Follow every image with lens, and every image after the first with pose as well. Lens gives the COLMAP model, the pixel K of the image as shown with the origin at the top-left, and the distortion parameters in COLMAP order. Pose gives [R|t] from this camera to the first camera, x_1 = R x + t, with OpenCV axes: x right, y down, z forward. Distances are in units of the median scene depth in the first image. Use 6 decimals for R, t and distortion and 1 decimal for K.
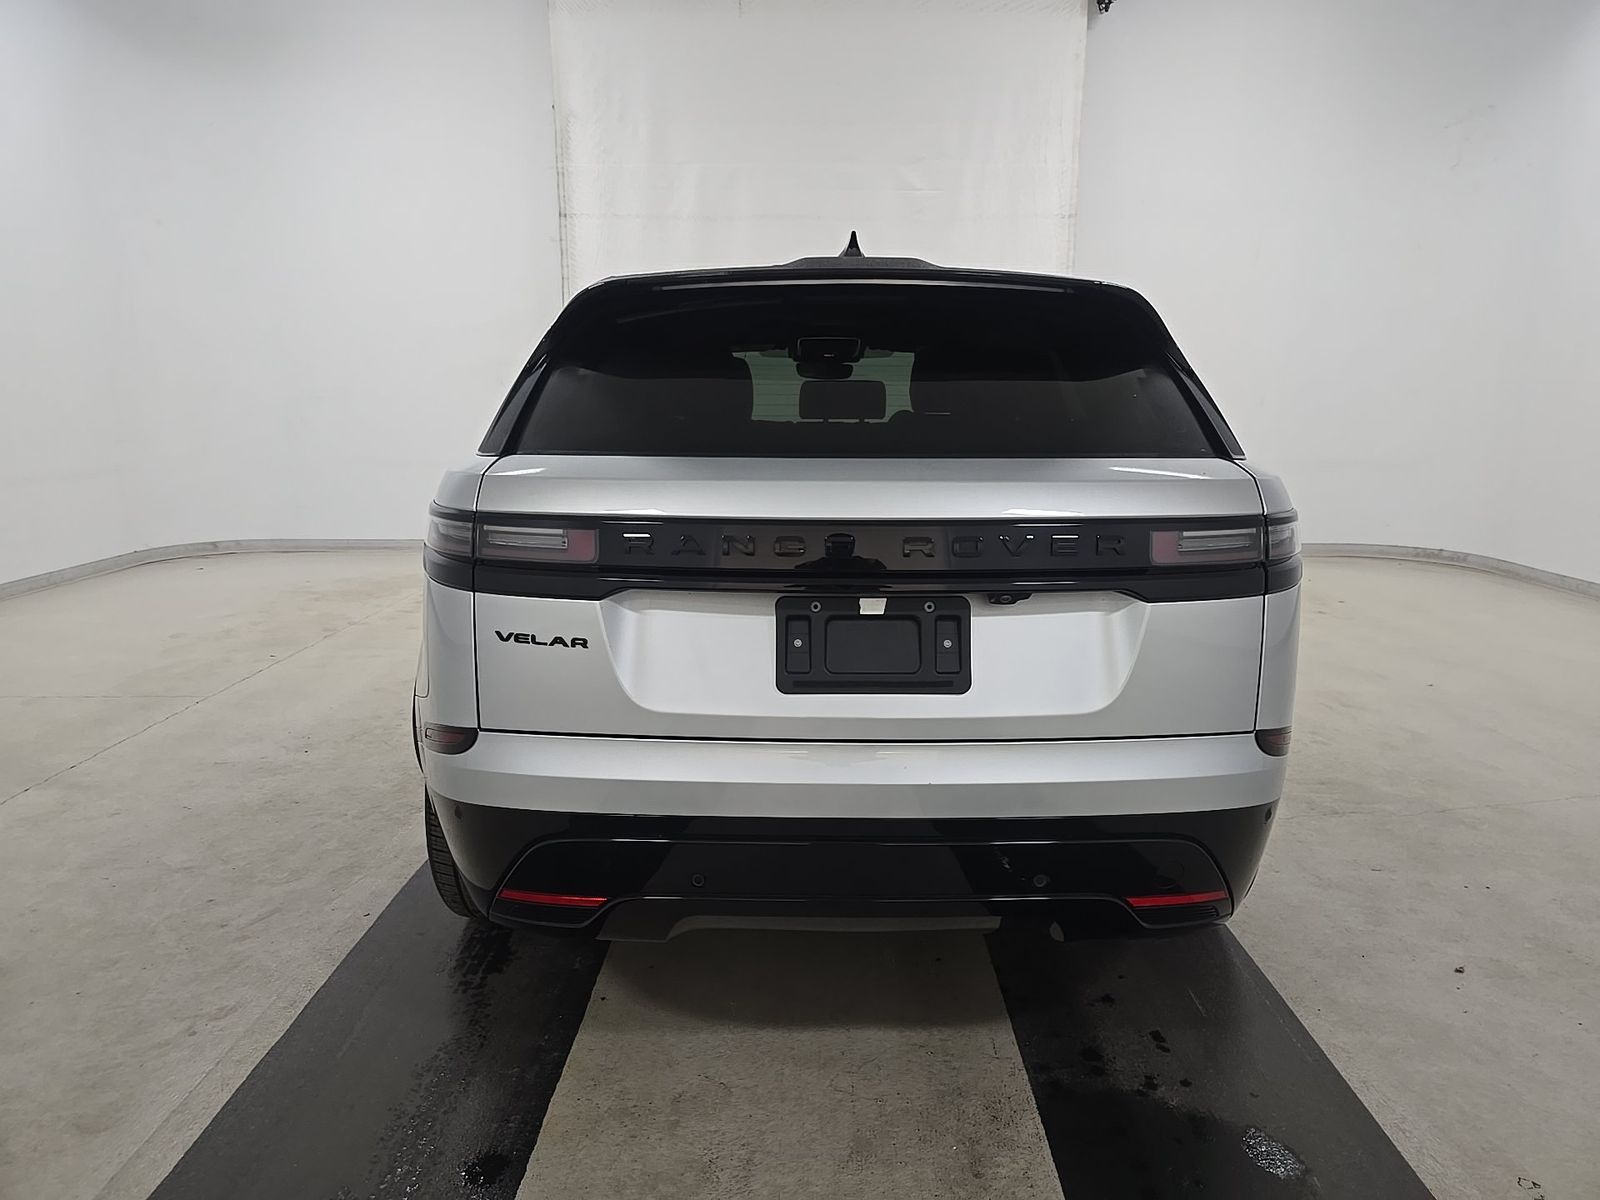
lens RADIAL K [[1057.6, 0, 809.5], [0, 1057.6, 606.3], [0, 0, 1]] dist [0.011560, -0.007550]
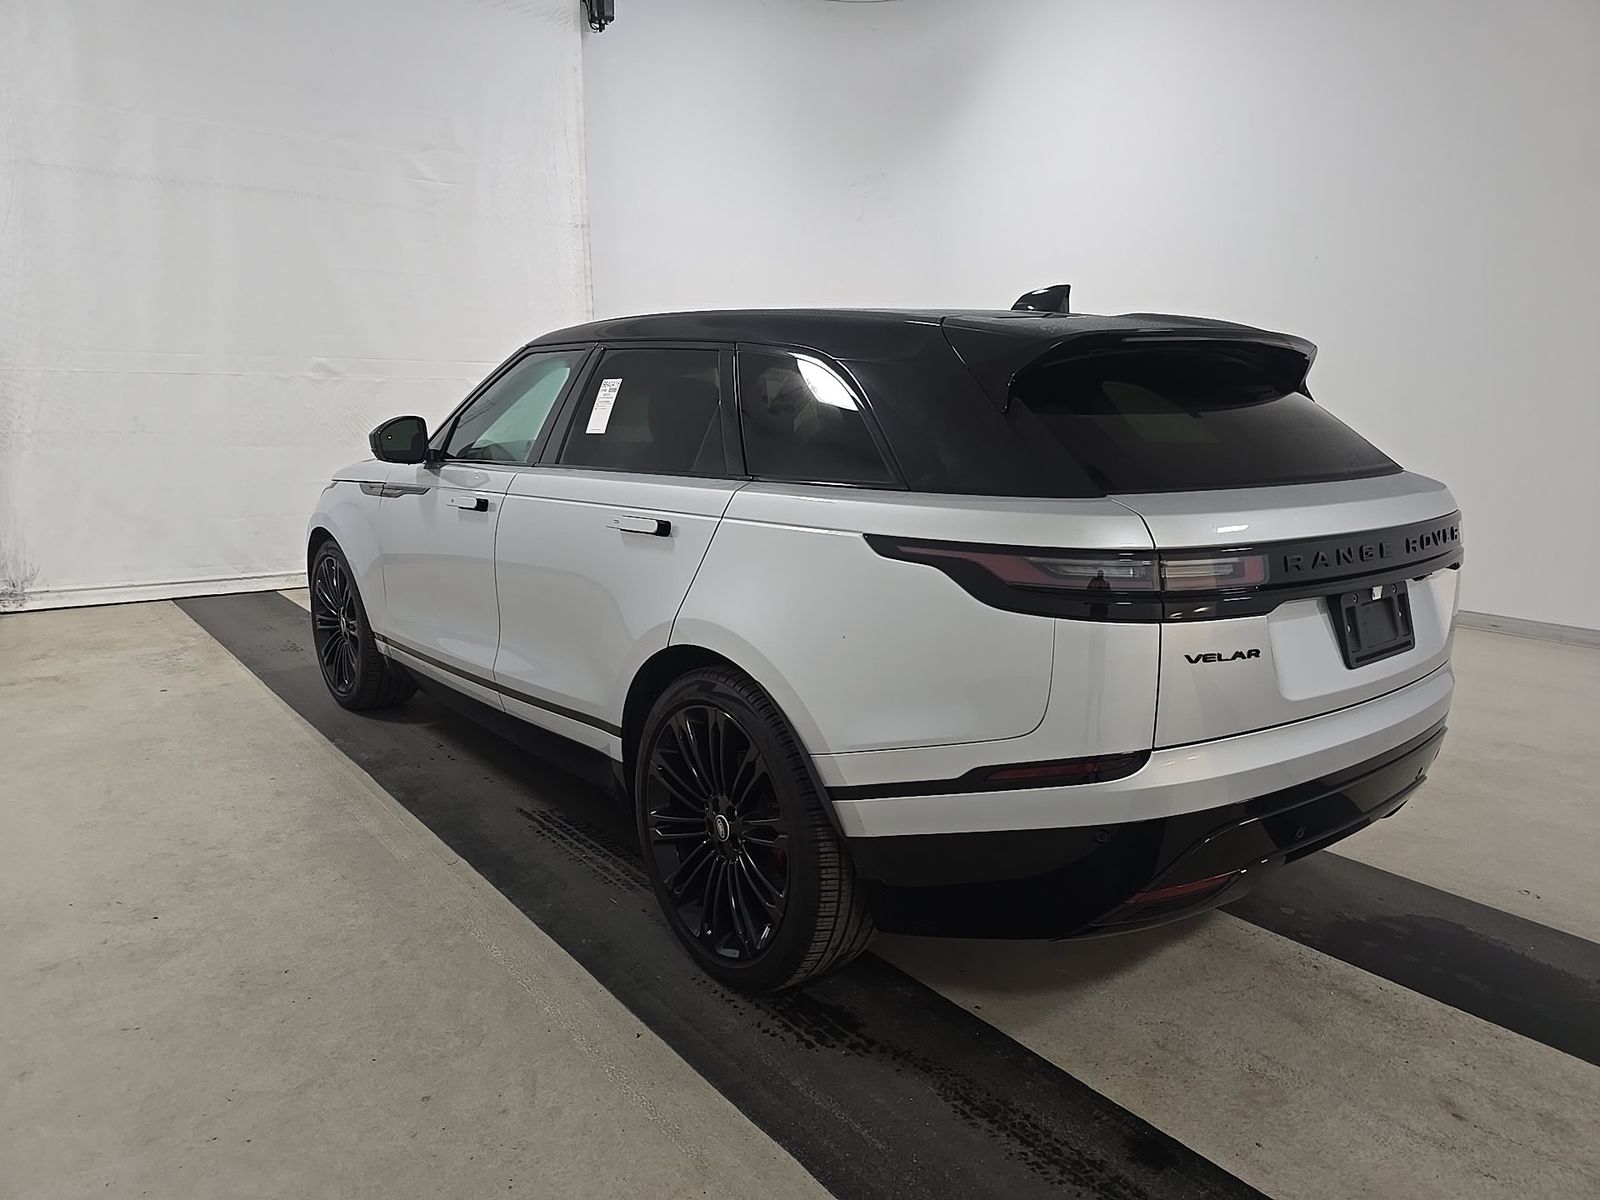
lens RADIAL K [[1057.6, 0, 798.0], [0, 1057.6, 608.7], [0, 0, 1]] dist [0.011560, -0.007550]
pose [[0.797469, -0.115022, 0.592295, -0.933641], [0.111455, 0.992850, 0.042745, -0.086299], [-0.592976, 0.031926, 0.804587, 0.258343]]
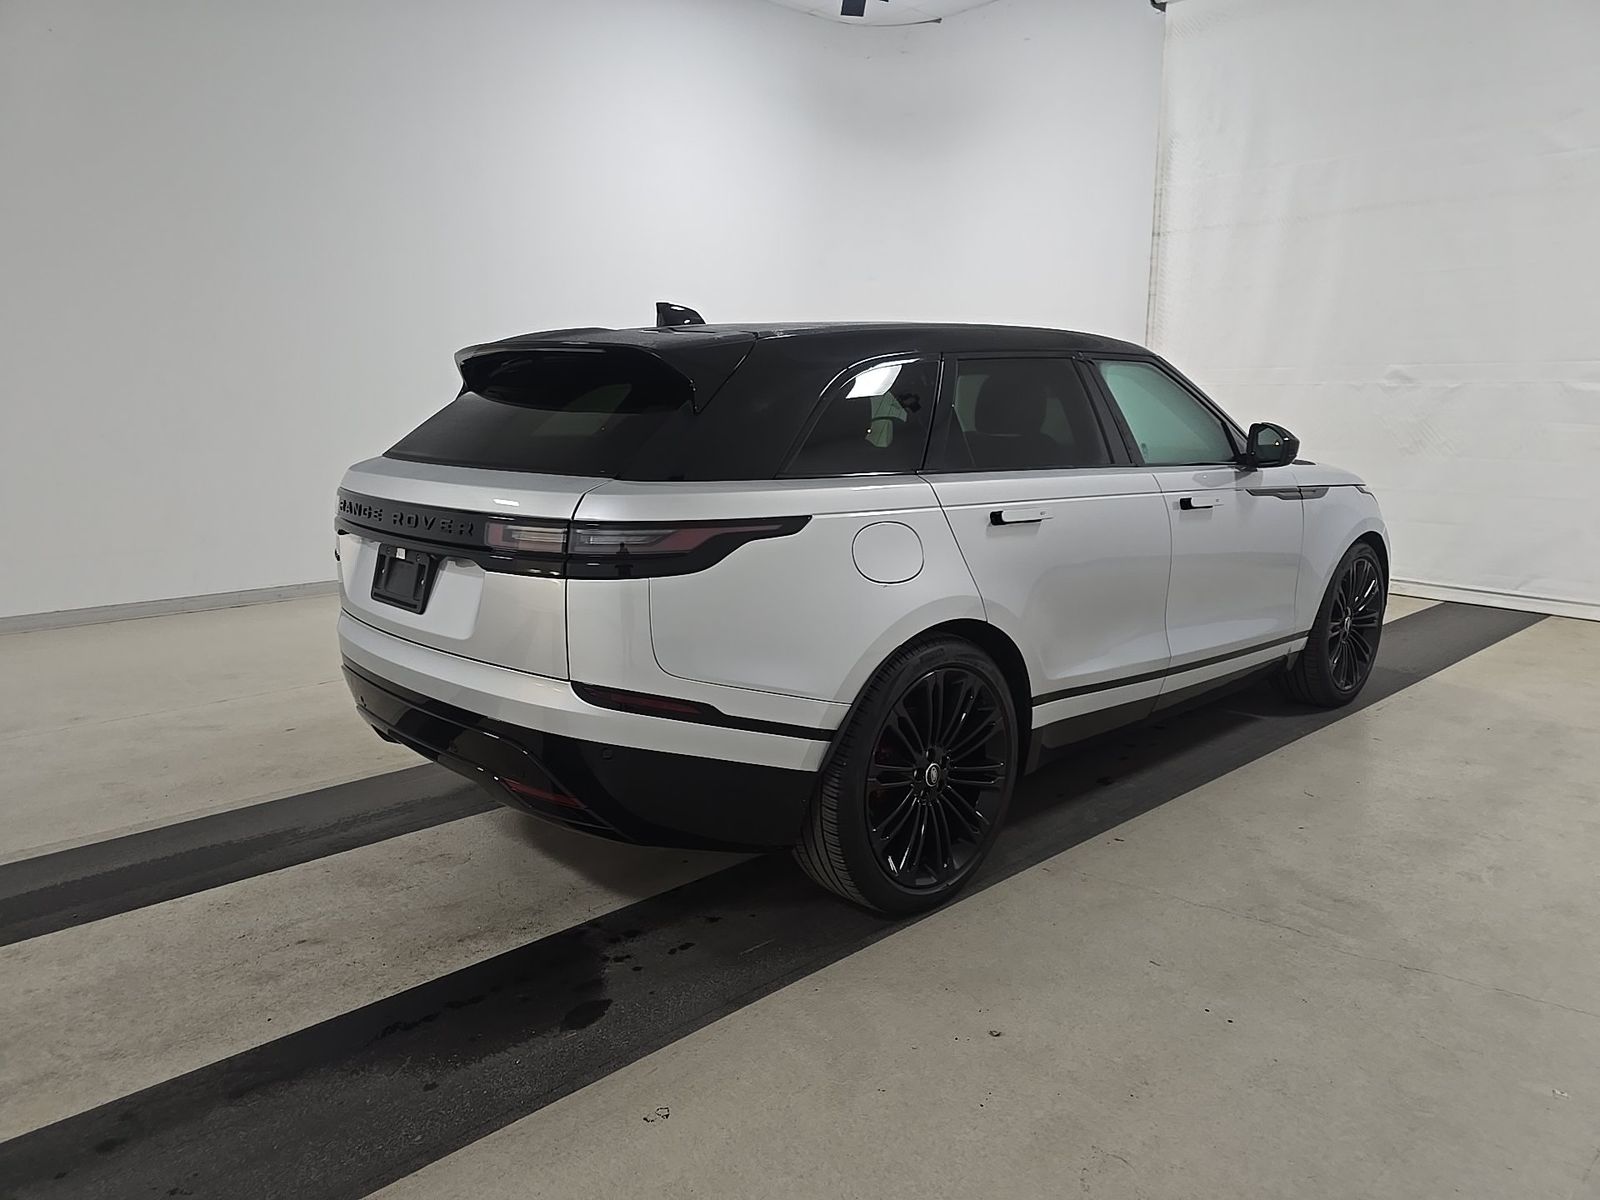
lens RADIAL K [[1057.6, 0, 800.2], [0, 1057.6, 589.4], [0, 0, 1]] dist [0.011560, -0.007550]
pose [[0.692840, 0.127155, -0.709792, 1.158950], [-0.139548, 0.989365, 0.041024, -0.070986], [0.707460, 0.070627, 0.703216, 0.181109]]
